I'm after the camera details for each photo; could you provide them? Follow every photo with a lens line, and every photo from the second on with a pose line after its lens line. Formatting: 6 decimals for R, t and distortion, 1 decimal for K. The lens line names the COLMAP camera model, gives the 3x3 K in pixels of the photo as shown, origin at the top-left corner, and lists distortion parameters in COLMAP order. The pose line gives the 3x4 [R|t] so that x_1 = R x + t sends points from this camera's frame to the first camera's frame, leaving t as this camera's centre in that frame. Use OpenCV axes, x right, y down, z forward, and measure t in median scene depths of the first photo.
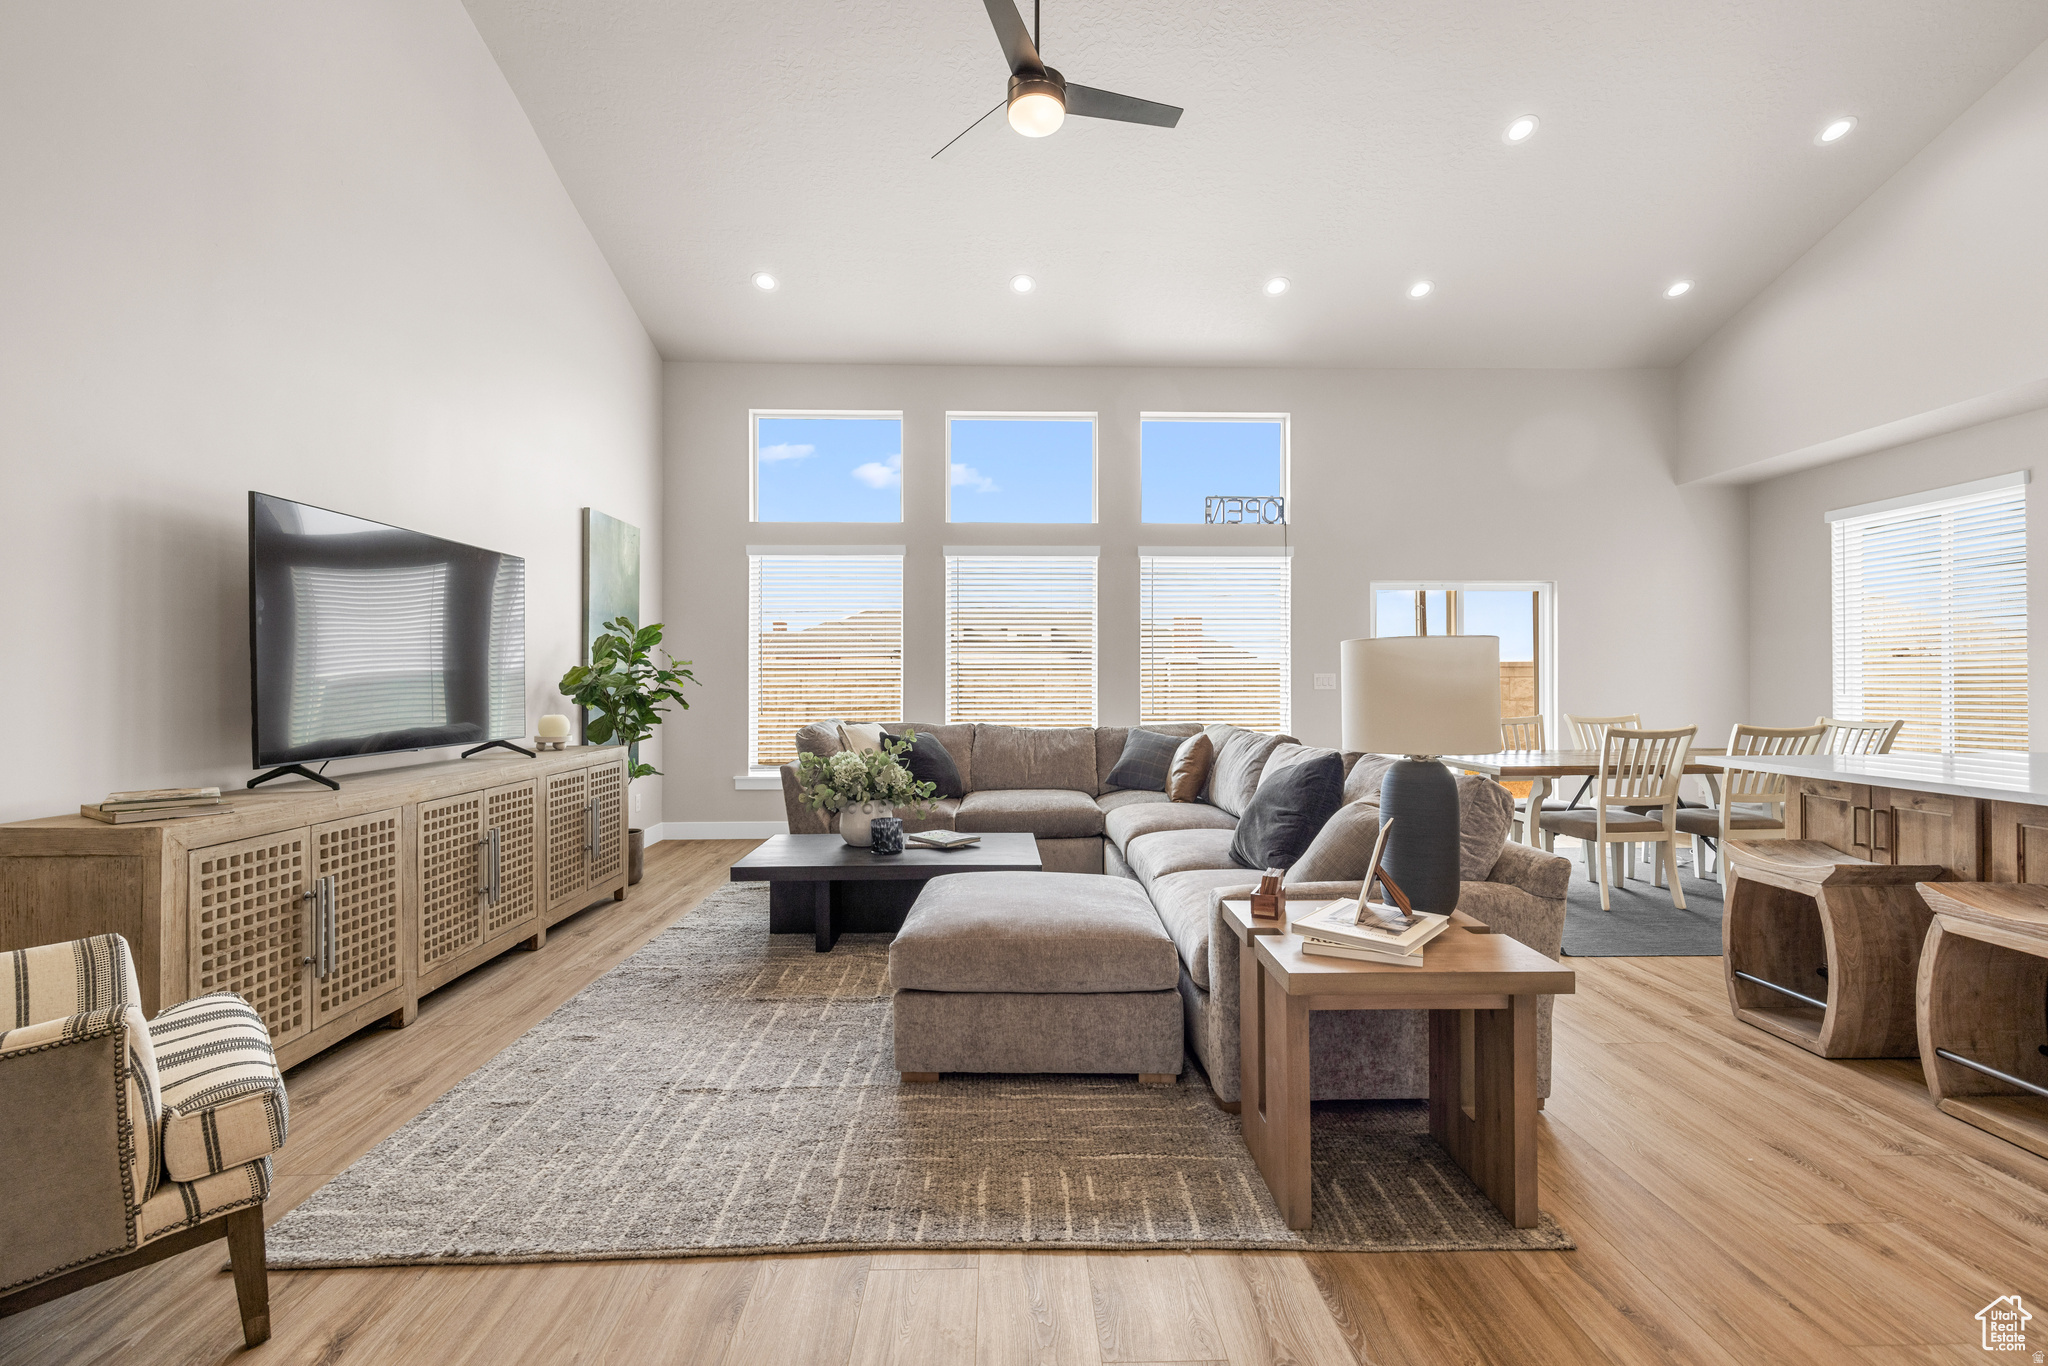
lens RADIAL K [[828.4, 0, 1024.0], [0, 828.4, 683.0], [0, 0, 1]] dist [-0.000639, -0.000373]
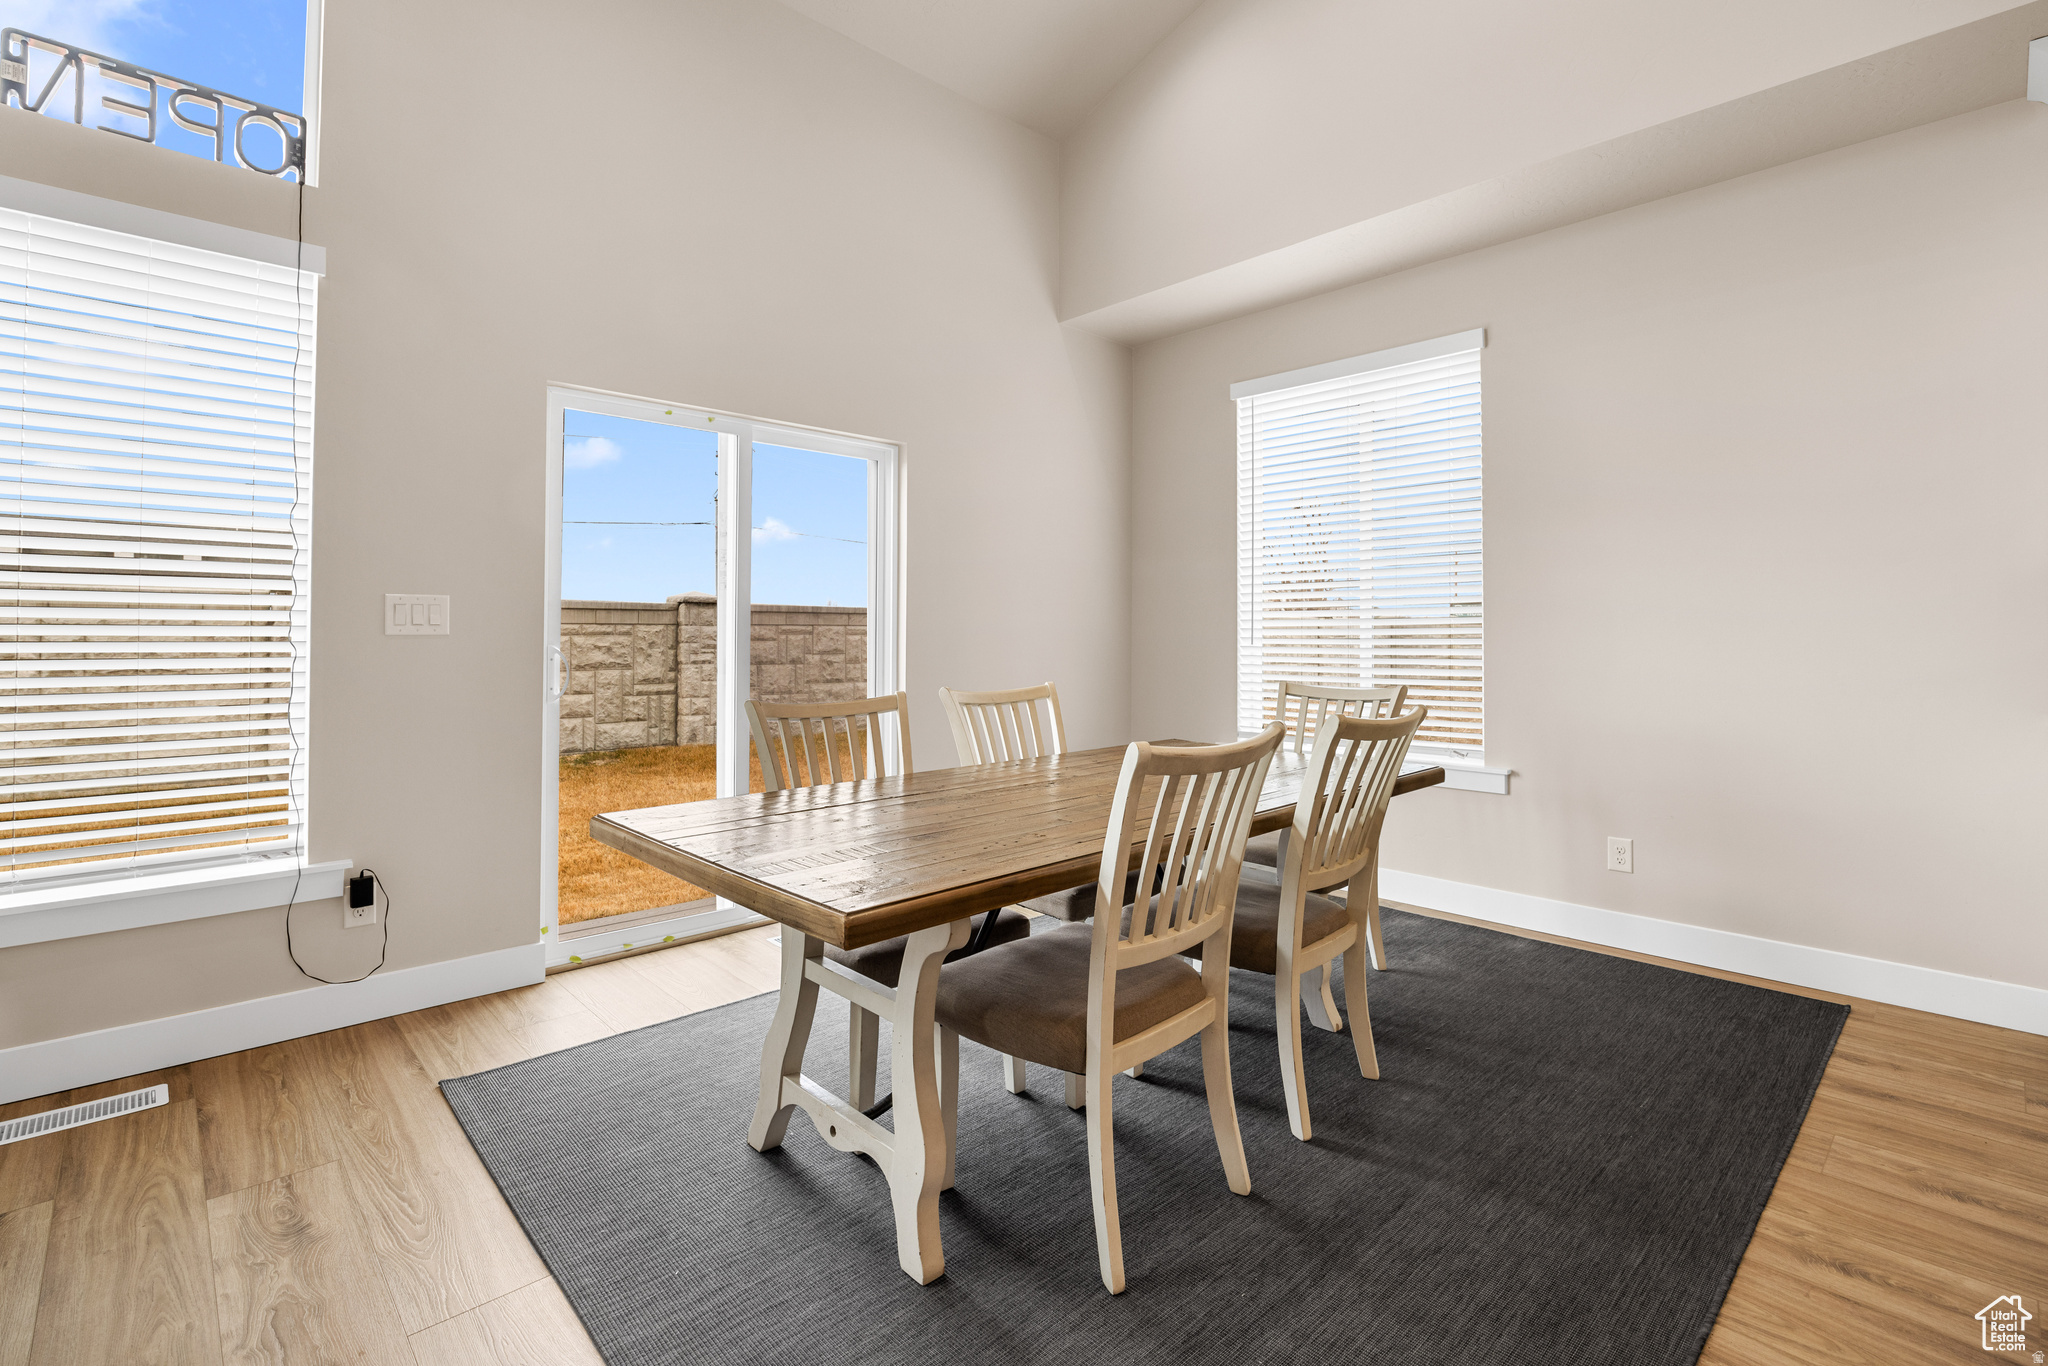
lens RADIAL K [[940.0, 0, 1016.2], [0, 940.0, 628.3], [0, 0, 1]] dist [-0.001395, -0.000100]
pose [[0.730063, 0.009450, 0.683315, 0.267769], [-0.006050, 0.999955, -0.007366, 0.004947], [-0.683354, 0.001243, 0.730087, 0.490573]]
